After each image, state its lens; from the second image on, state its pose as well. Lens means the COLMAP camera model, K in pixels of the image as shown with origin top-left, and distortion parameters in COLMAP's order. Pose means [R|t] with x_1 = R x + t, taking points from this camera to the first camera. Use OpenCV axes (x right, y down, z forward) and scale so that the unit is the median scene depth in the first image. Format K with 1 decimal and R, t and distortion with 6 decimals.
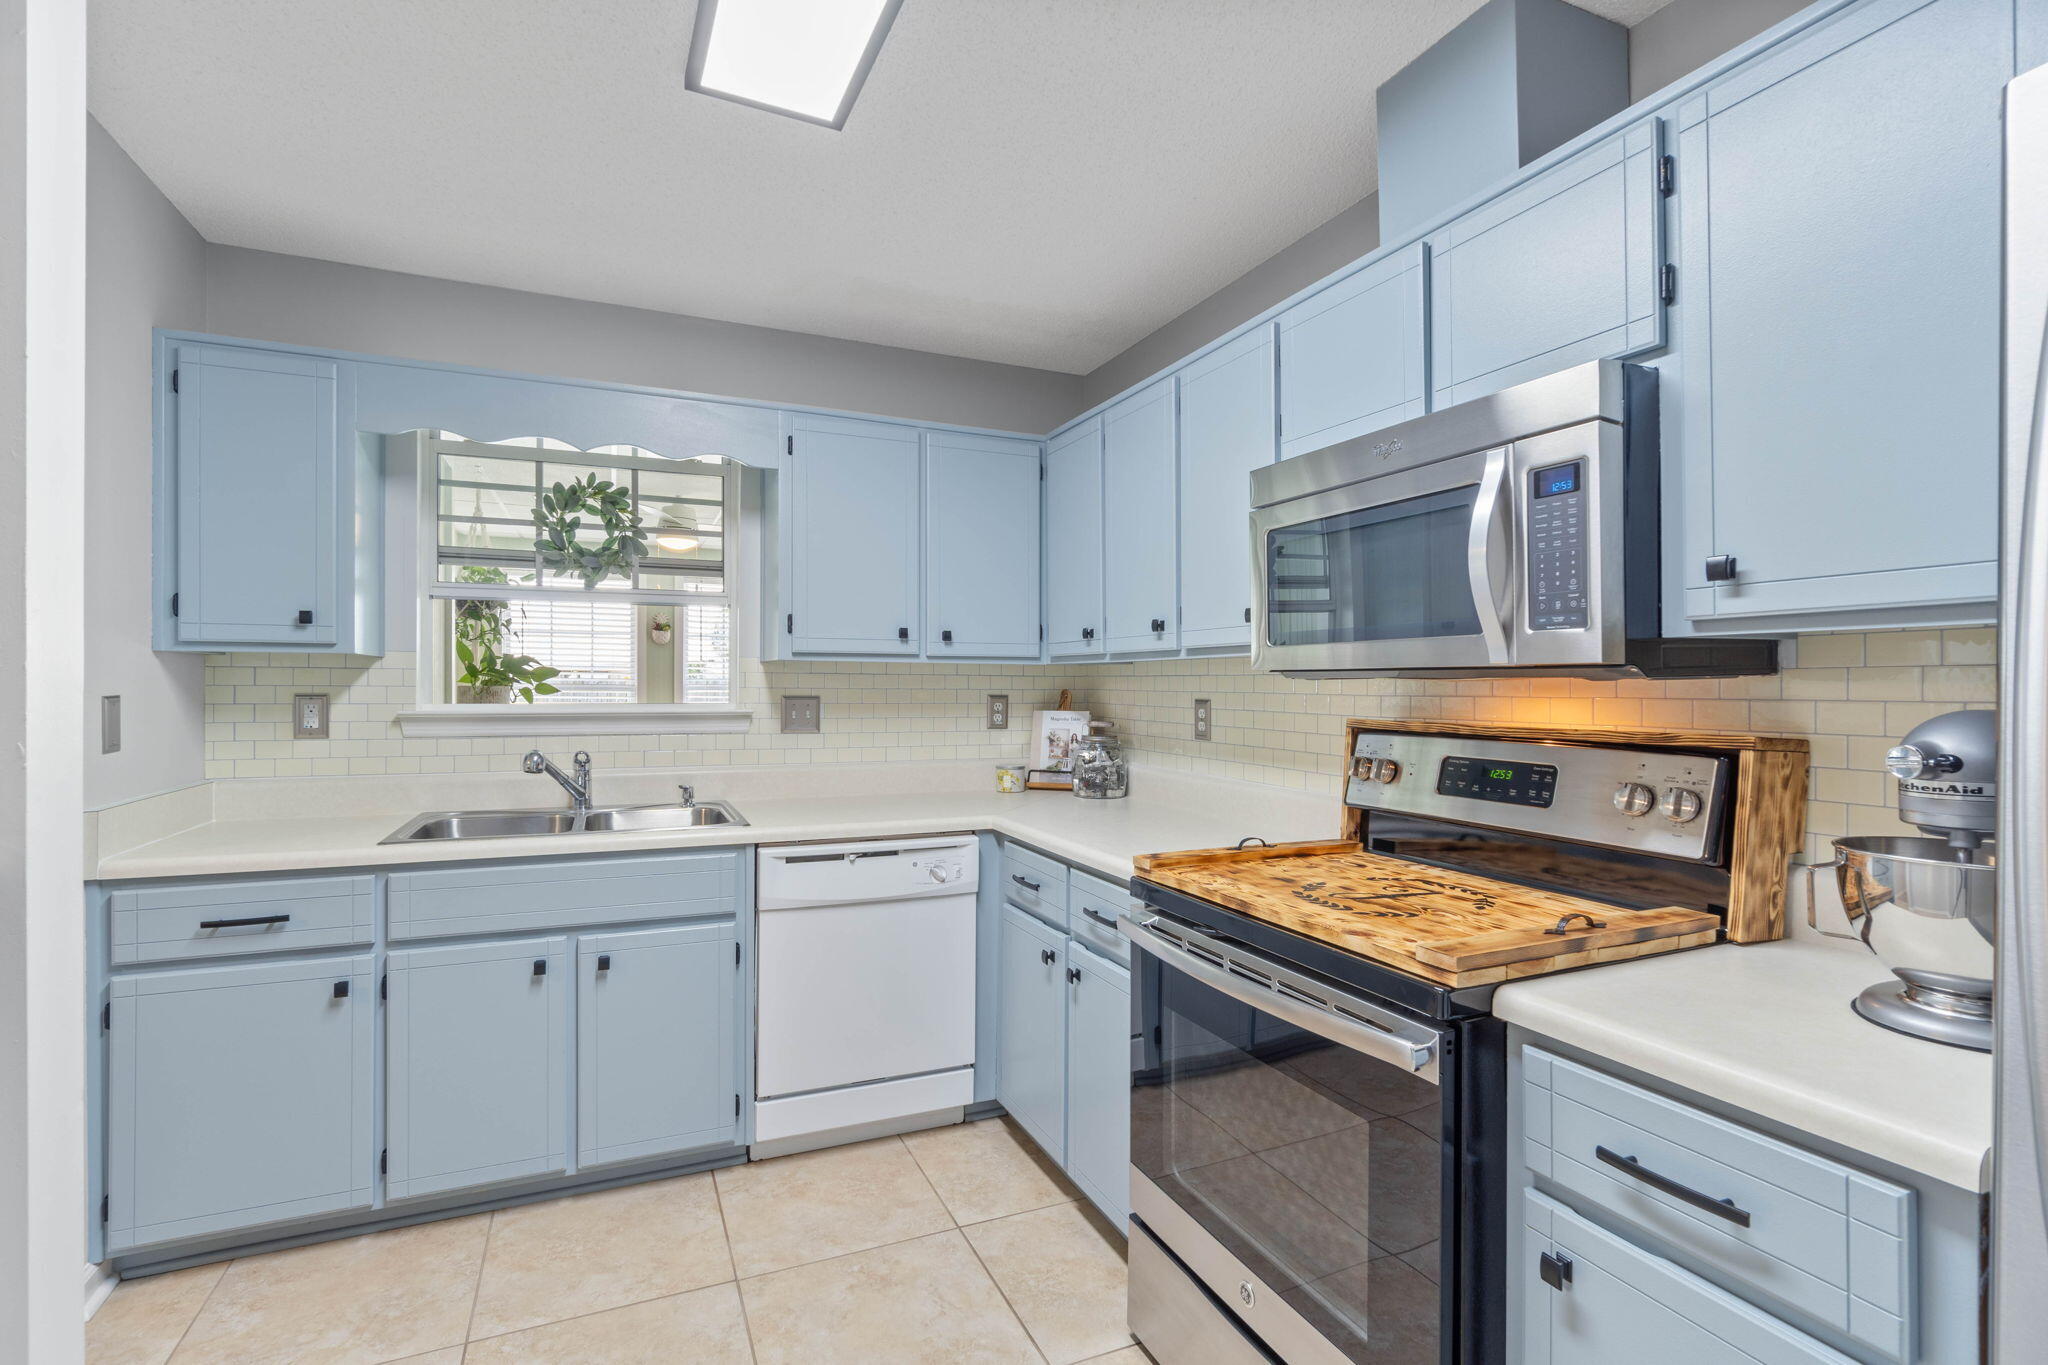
lens RADIAL K [[921.8, 0, 1017.6], [0, 921.8, 683.2], [0, 0, 1]] dist [-0.001716, -0.000110]
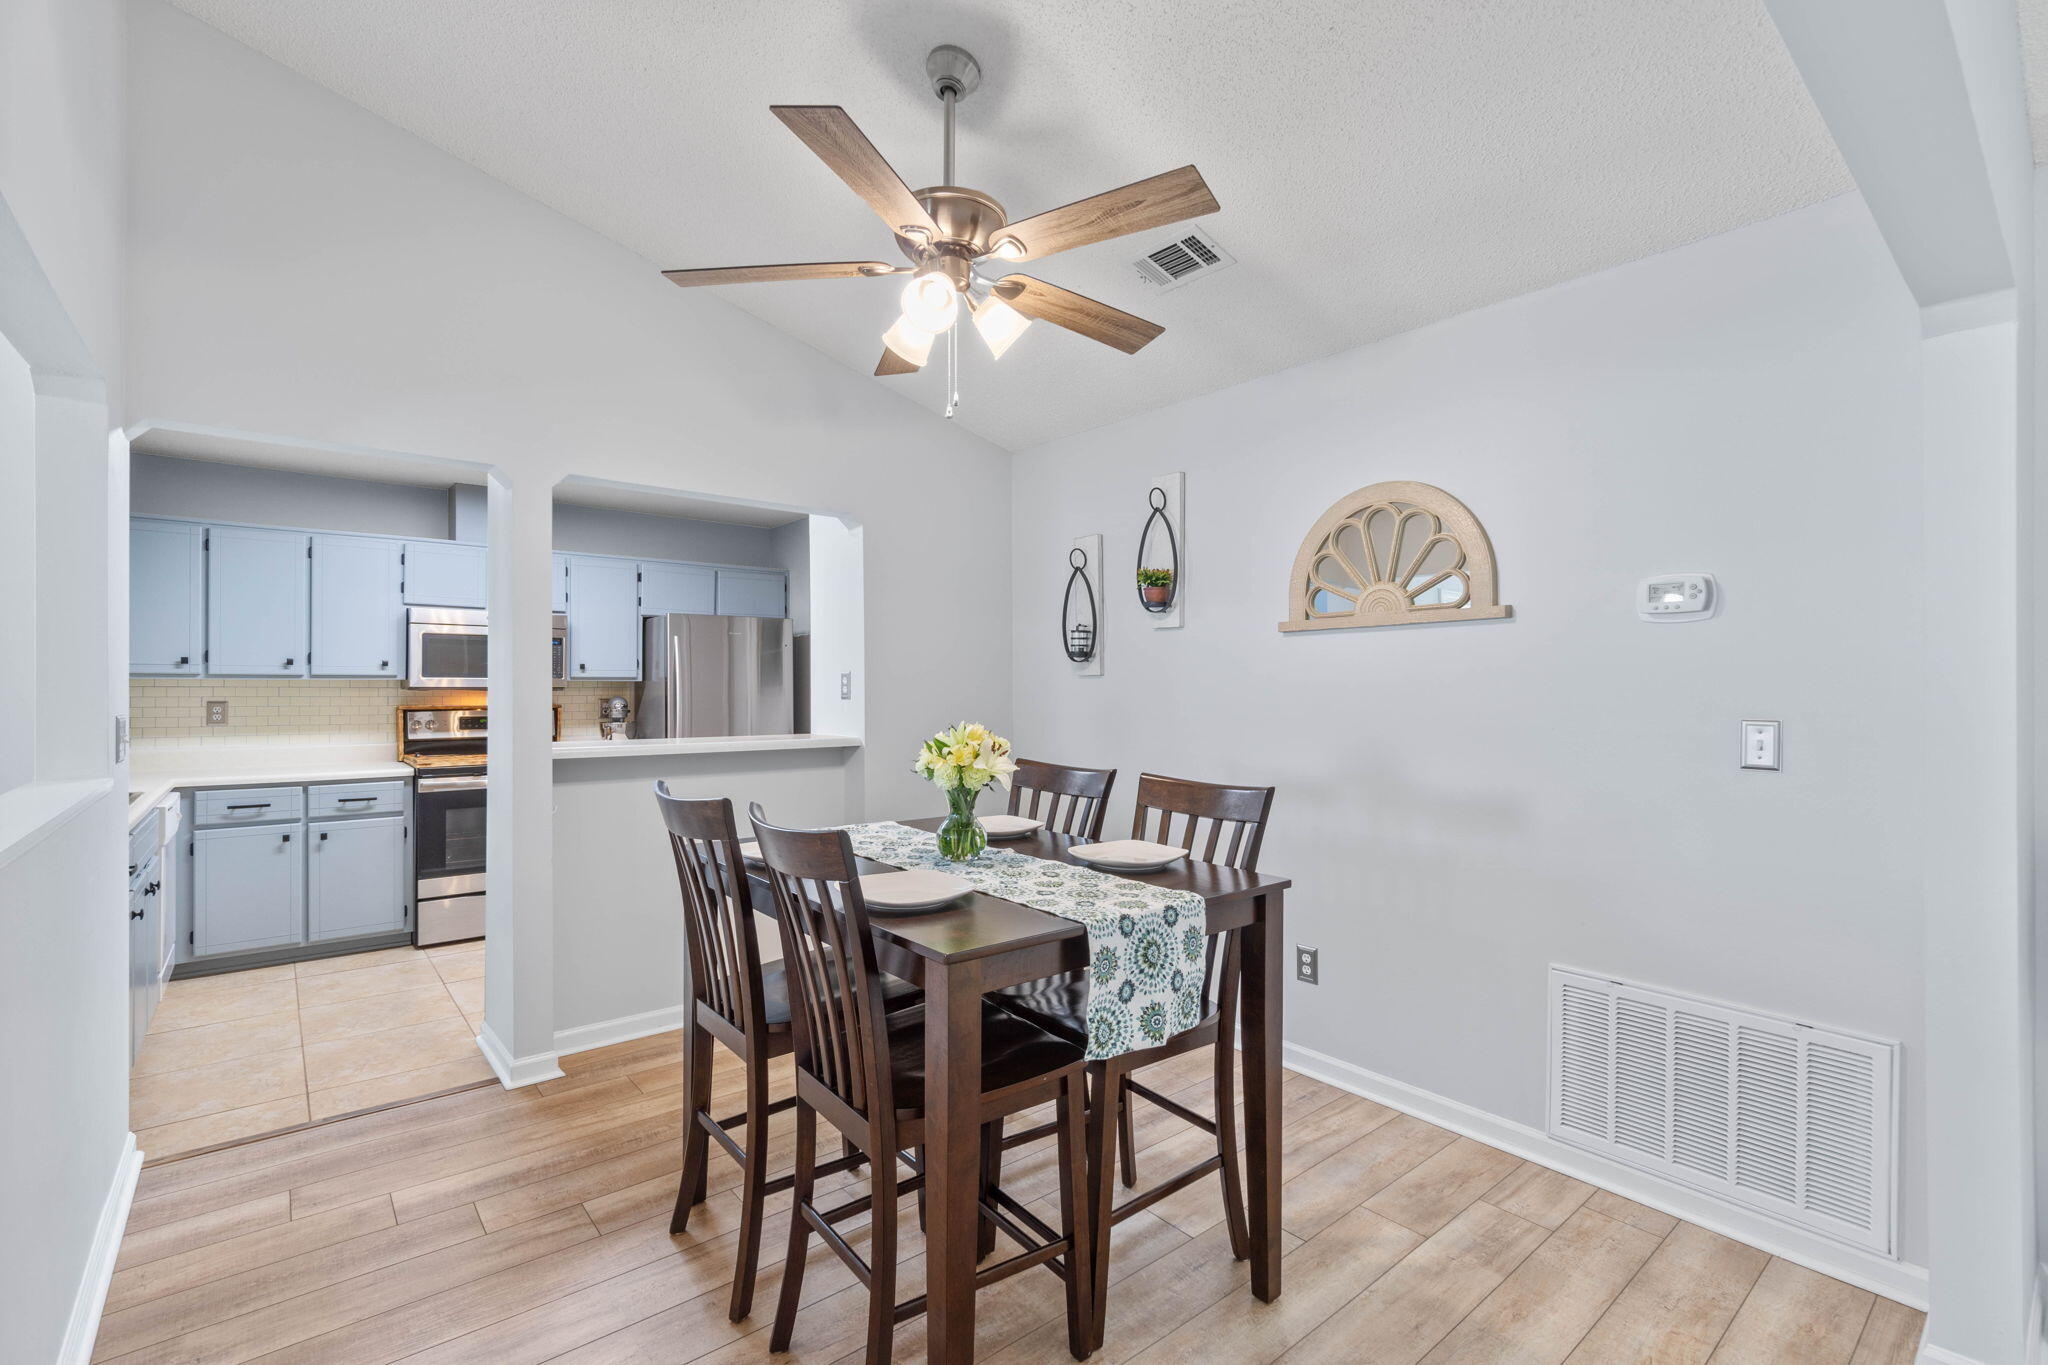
lens RADIAL K [[921.8, 0, 1024.4], [0, 921.8, 683.5], [0, 0, 1]] dist [-0.001716, -0.000110]
pose [[-0.275555, -0.005217, 0.961271, -2.444231], [-0.007731, 0.999965, 0.003211, -0.041750], [-0.961254, -0.006547, -0.275586, 0.083253]]
